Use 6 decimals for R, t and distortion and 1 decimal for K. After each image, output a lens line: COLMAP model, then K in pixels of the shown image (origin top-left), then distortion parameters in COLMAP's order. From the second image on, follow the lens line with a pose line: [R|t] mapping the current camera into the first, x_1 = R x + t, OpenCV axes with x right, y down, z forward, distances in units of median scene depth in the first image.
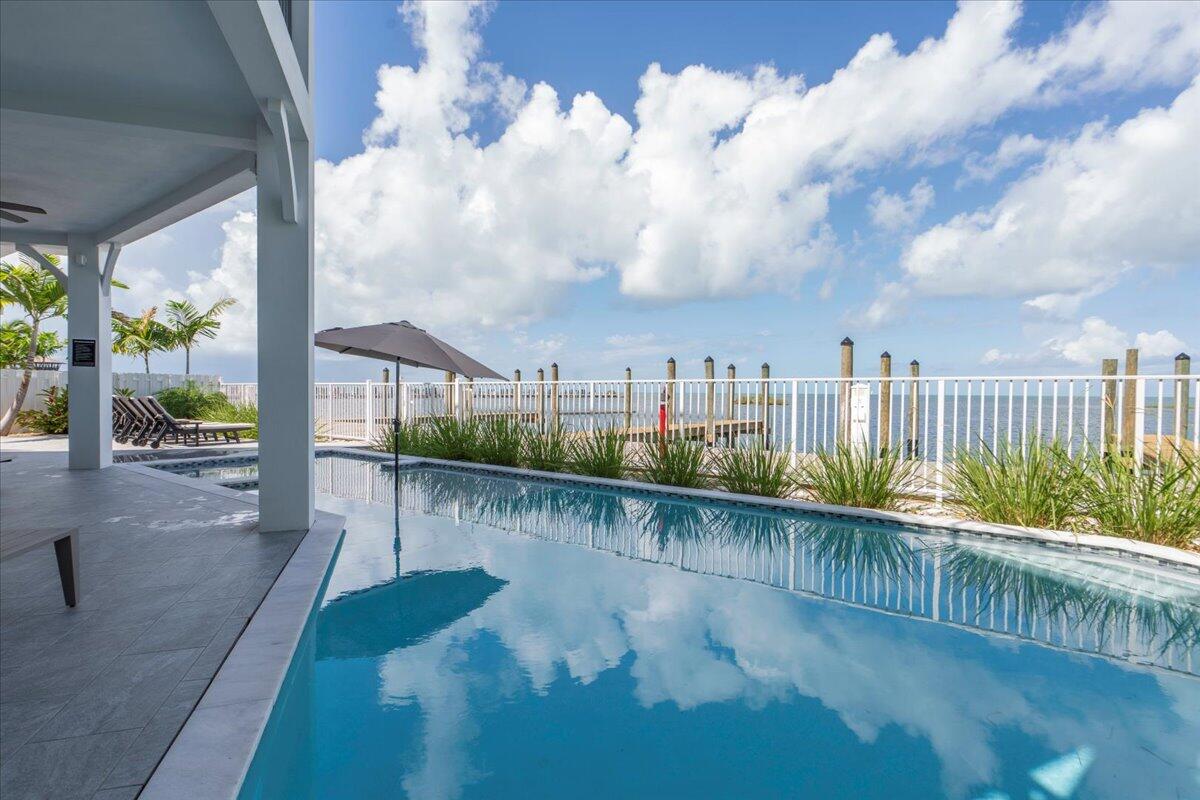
lens RADIAL K [[572.5, 0, 600.0], [0, 572.5, 400.0], [0, 0, 1]] dist [-0.000279, 0.000683]
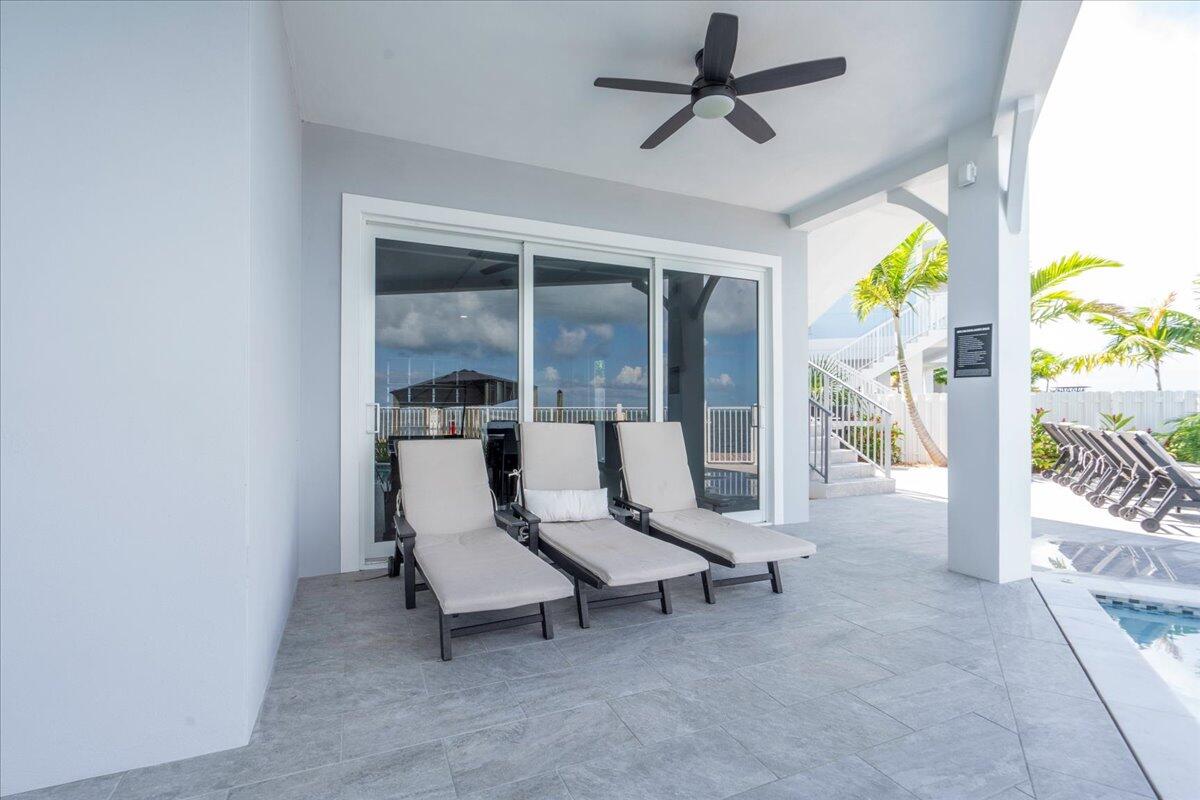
lens RADIAL K [[538.0, 0, 600.0], [0, 538.0, 400.0], [0, 0, 1]] dist [0.001753, 0.000393]
pose [[0.075357, -0.013555, -0.997064, -0.311176], [-0.019446, 0.999697, -0.015061, -0.017195], [0.996967, 0.020524, 0.075071, 0.443599]]
